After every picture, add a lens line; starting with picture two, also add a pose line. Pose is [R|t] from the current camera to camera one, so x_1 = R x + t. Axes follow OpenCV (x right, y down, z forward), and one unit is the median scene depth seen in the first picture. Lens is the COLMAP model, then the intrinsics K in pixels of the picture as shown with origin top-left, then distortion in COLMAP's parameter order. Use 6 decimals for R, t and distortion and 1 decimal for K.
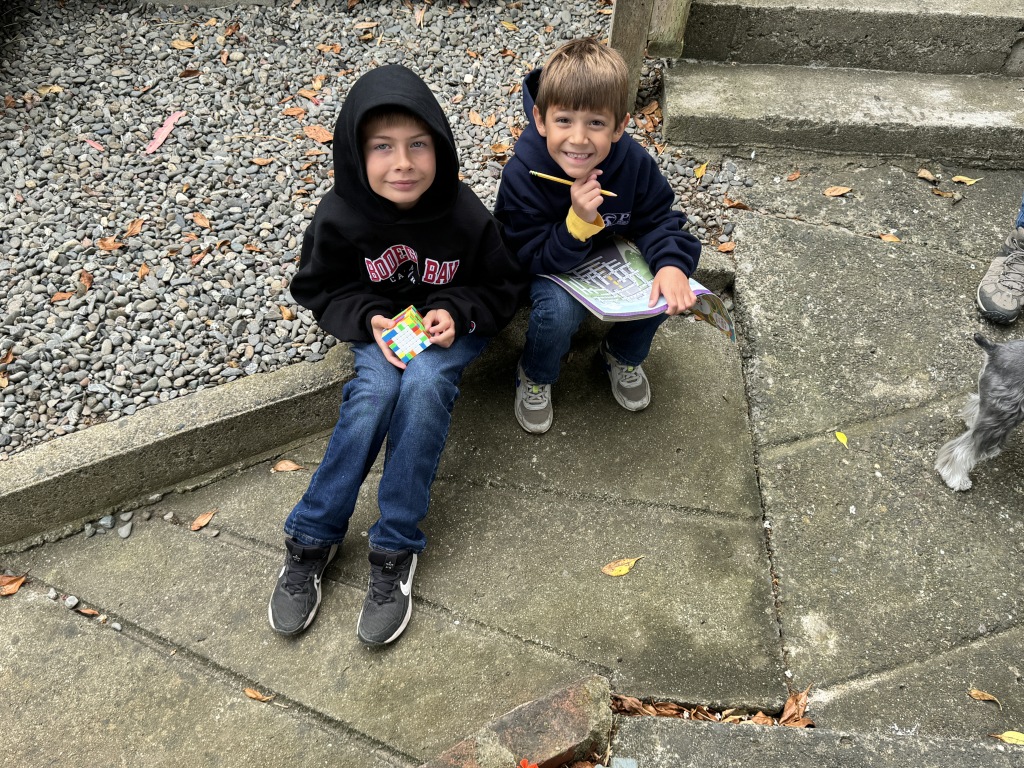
lens RADIAL K [[970.0, 0, 512.0], [0, 970.0, 384.0], [0, 0, 1]] dist [0.158800, -0.361785]
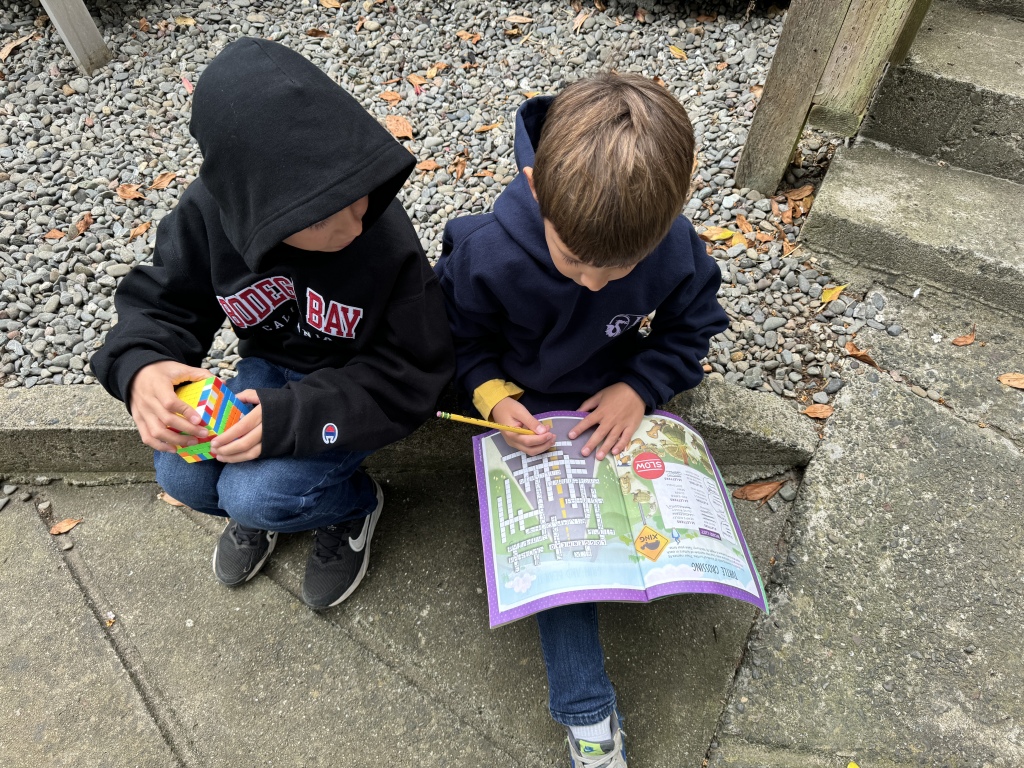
lens RADIAL K [[738.2, 0, 512.0], [0, 738.2, 384.0], [0, 0, 1]] dist [-0.006834, 0.002182]
pose [[0.901911, 0.326694, -0.282538, 0.157669], [-0.304211, 0.944837, 0.121405, -0.150813], [0.306614, -0.023546, 0.951543, 0.408223]]
